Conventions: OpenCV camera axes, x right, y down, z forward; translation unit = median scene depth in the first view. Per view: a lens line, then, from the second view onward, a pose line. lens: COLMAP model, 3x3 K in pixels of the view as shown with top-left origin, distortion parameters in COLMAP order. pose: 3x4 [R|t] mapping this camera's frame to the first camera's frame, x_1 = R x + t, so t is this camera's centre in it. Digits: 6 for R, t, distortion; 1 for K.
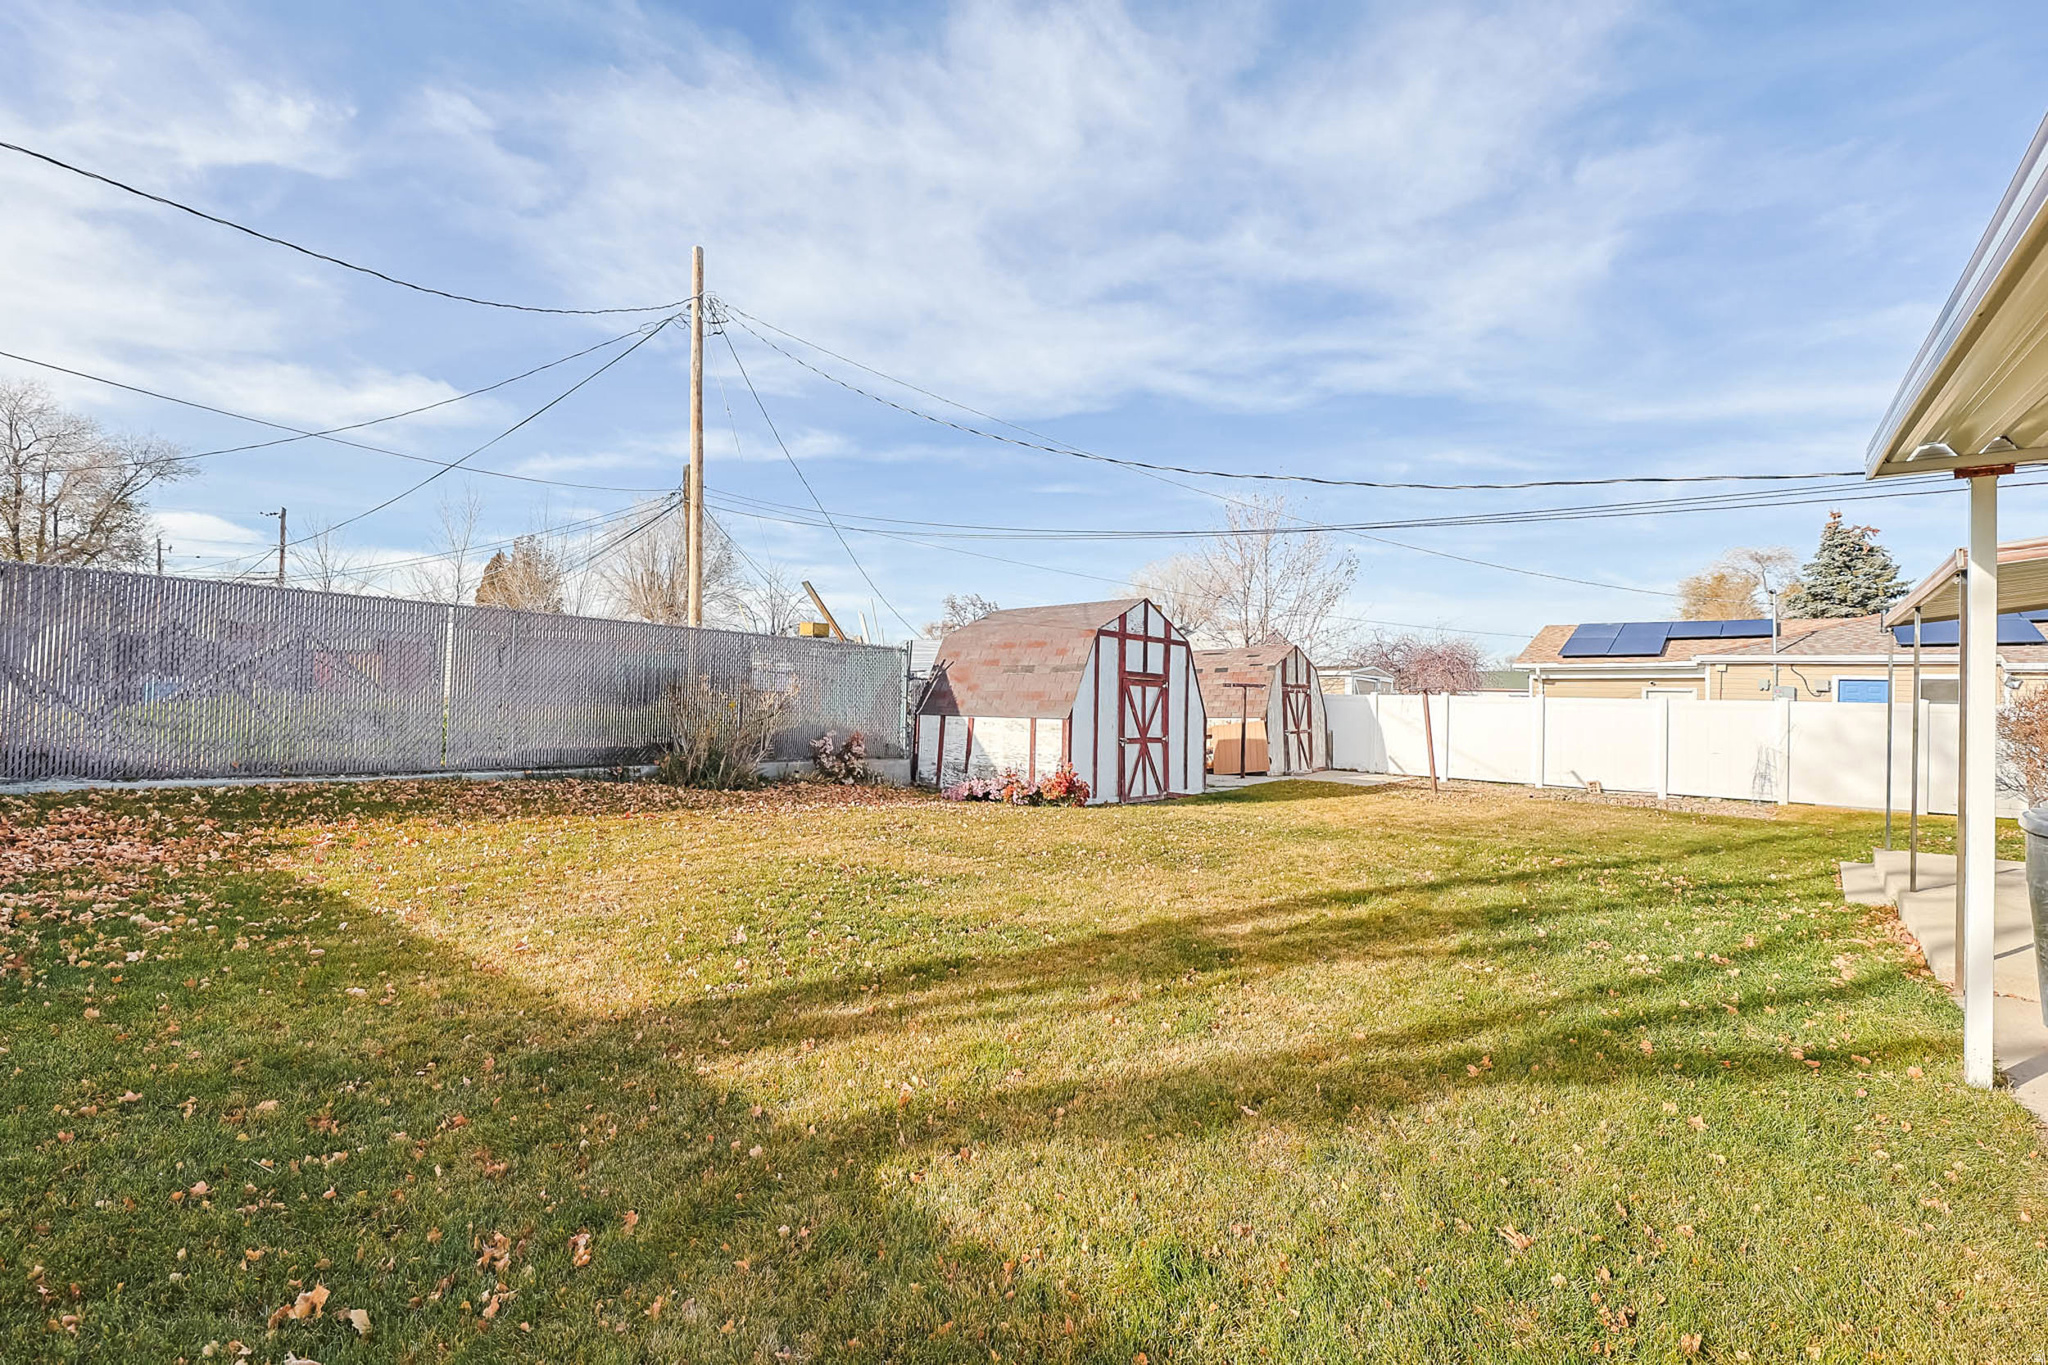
lens RADIAL K [[841.4, 0, 978.3], [0, 841.4, 719.5], [0, 0, 1]] dist [0.000367, -0.000139]
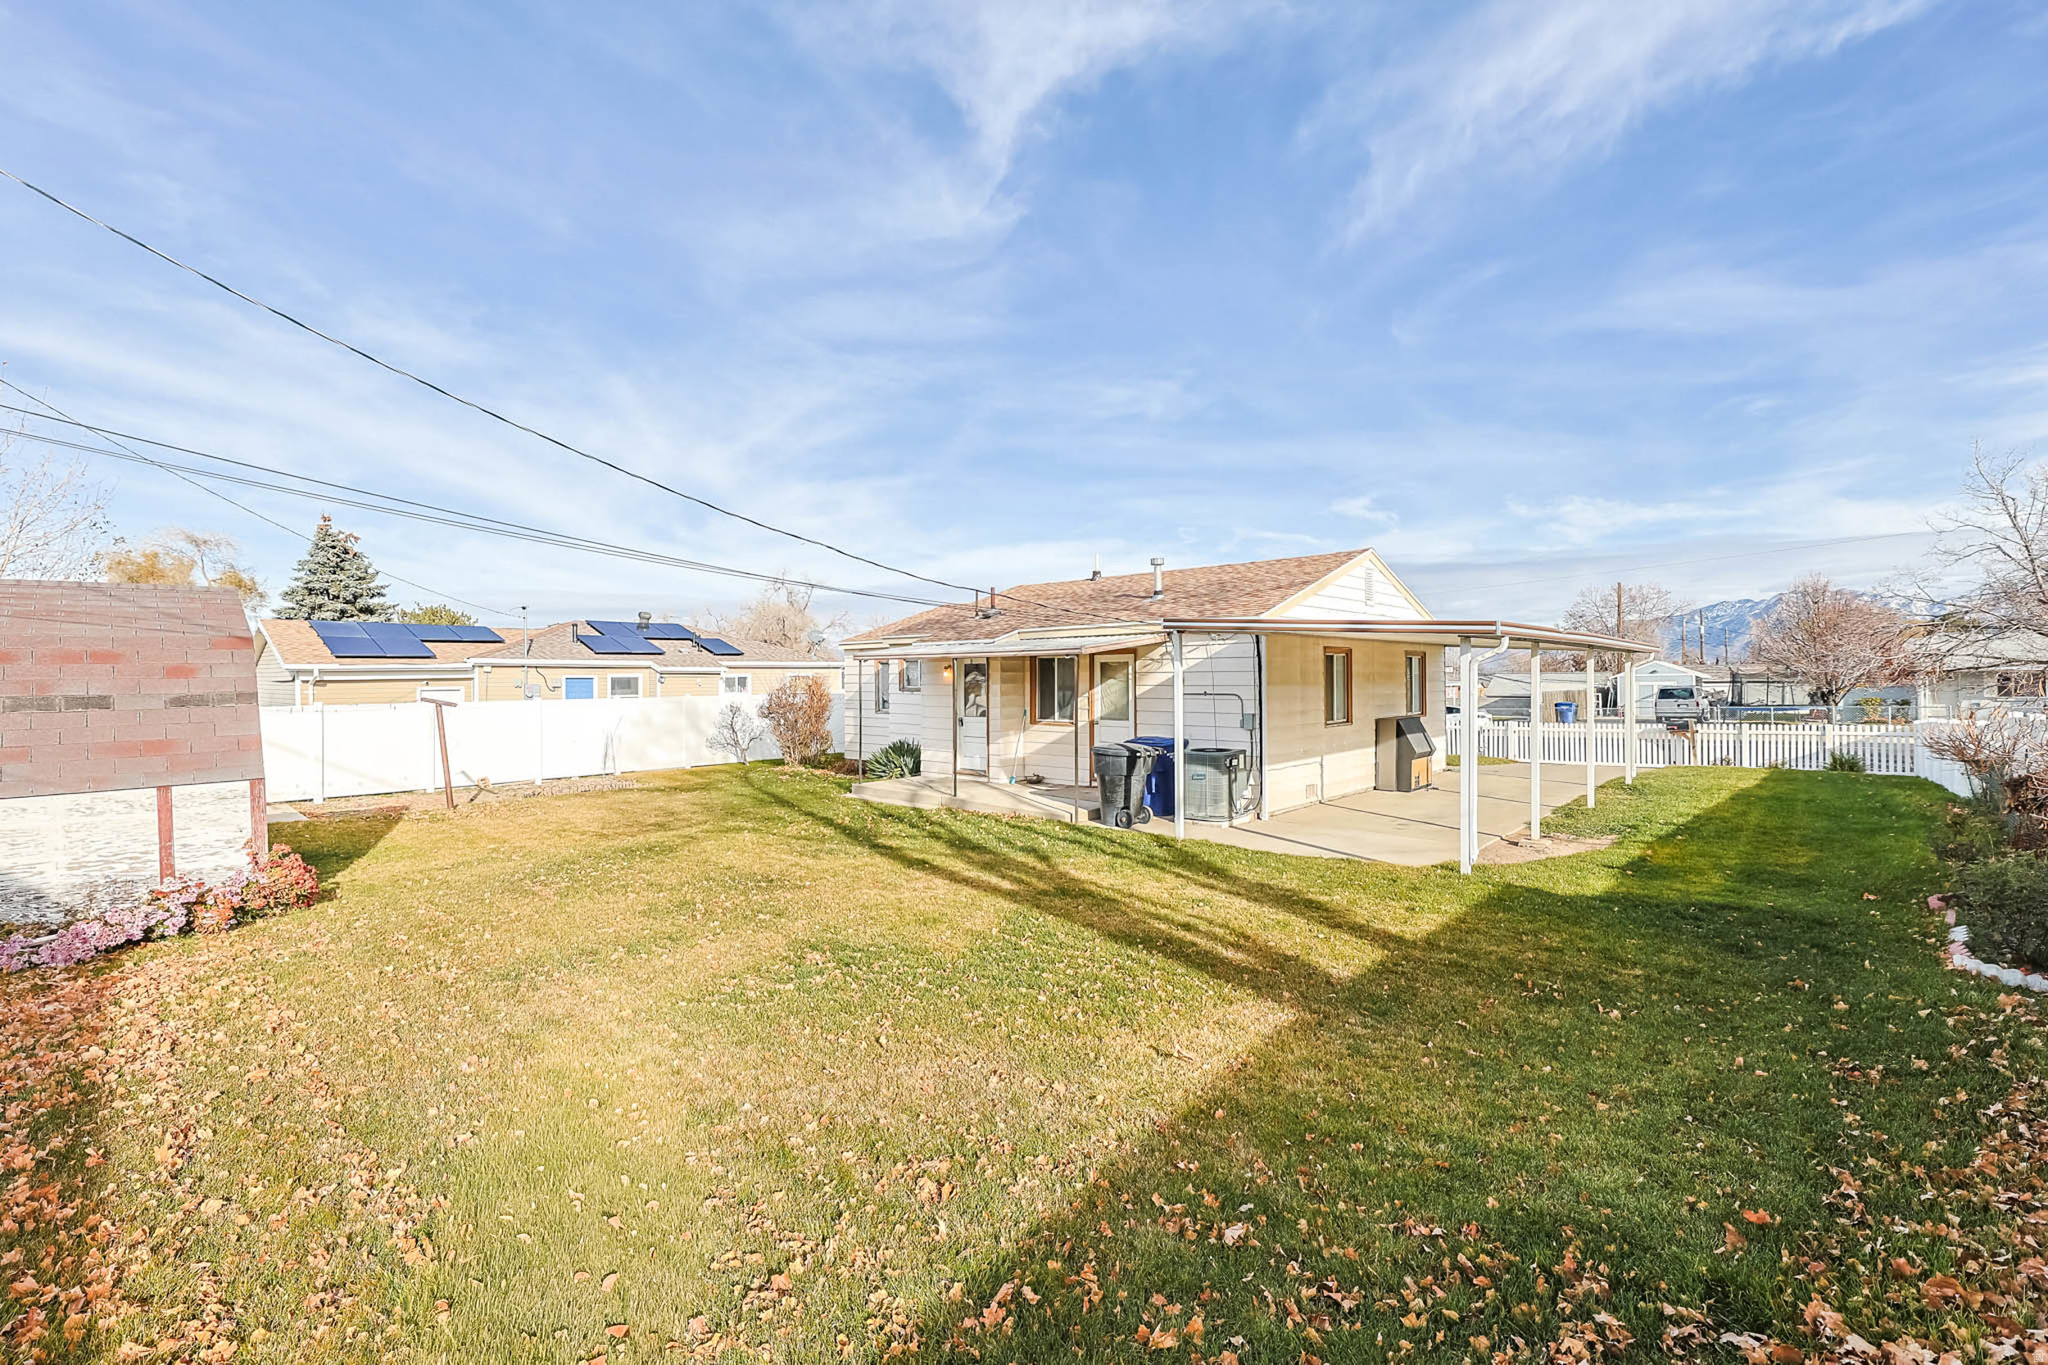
lens RADIAL K [[862.7, 0, 1004.5], [0, 862.7, 683.2], [0, 0, 1]] dist [-0.002327, -0.000007]
pose [[0.061597, -0.025495, 0.997775, -0.488798], [0.051117, 0.998442, 0.022356, -0.056263], [-0.996791, 0.049626, 0.062805, 0.366772]]
